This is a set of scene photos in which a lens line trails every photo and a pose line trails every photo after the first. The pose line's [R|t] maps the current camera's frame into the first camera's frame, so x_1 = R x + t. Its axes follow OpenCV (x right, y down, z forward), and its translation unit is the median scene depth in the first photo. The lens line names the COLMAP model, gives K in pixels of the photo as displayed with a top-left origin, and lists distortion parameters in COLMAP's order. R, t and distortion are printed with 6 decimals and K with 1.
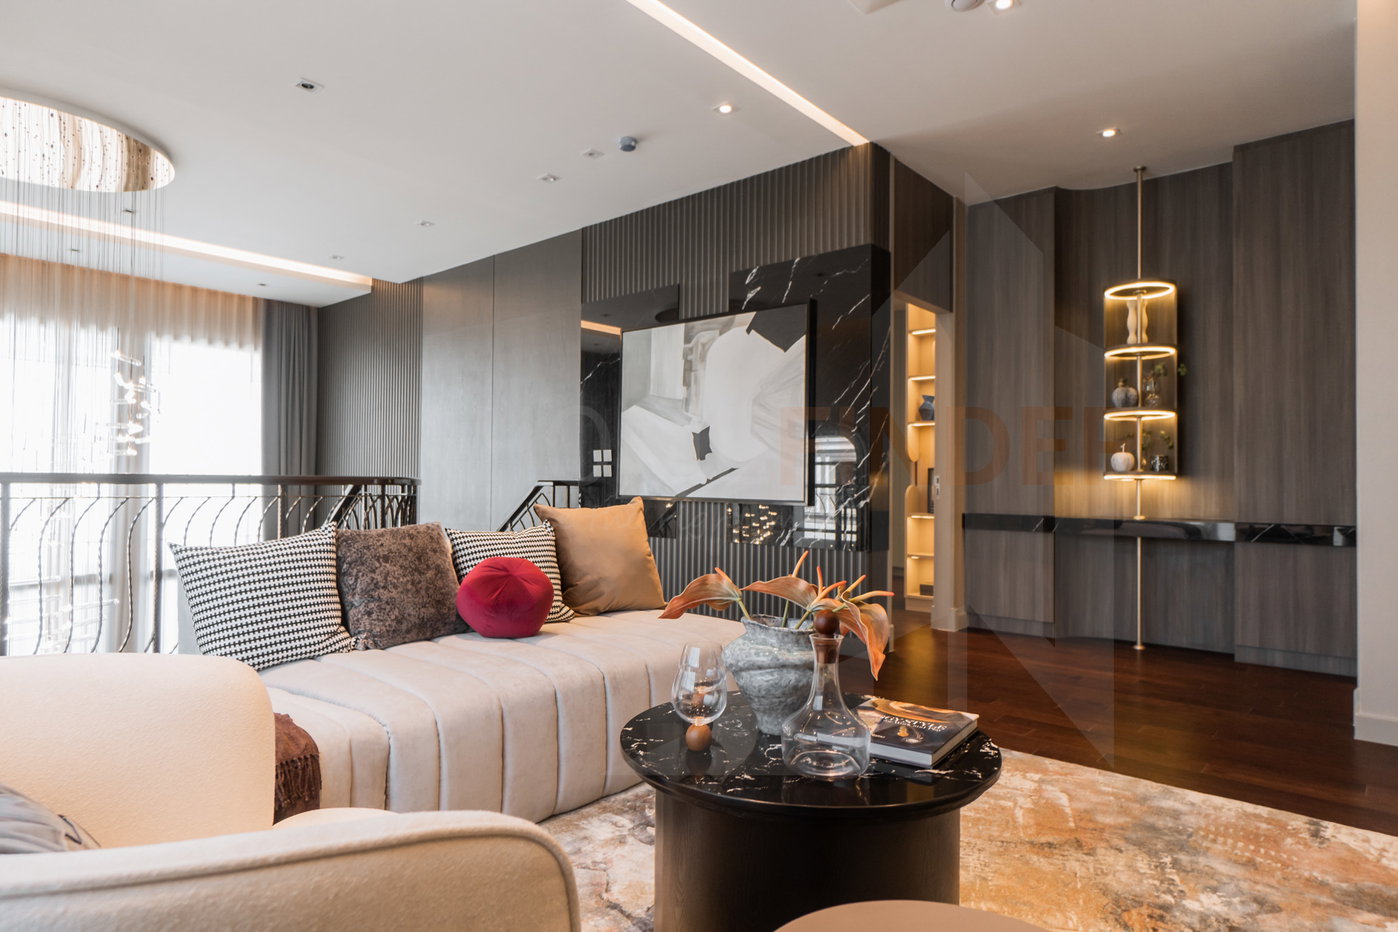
lens RADIAL K [[812.4, 0, 699.0], [0, 812.4, 466.0], [0, 0, 1]] dist [-0.002770, -0.000296]
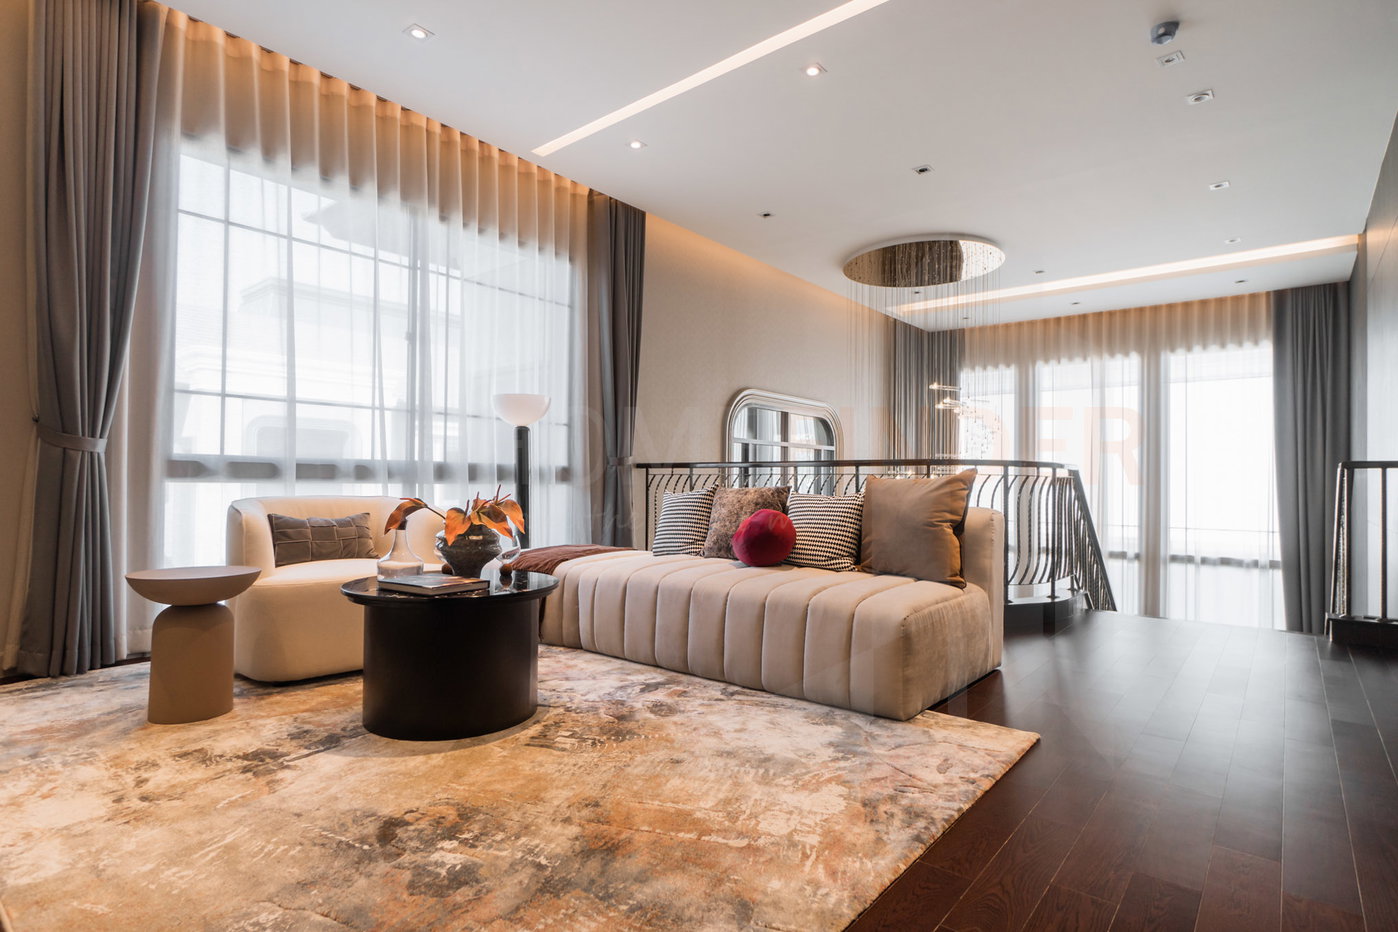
lens RADIAL K [[722.3, 0, 699.0], [0, 722.3, 466.0], [0, 0, 1]] dist [-0.000734, -0.000295]
pose [[0.028405, -0.027094, -0.999229, 0.559370], [0.017549, 0.999492, -0.026602, 0.033429], [0.999442, -0.016780, 0.028866, 0.464371]]
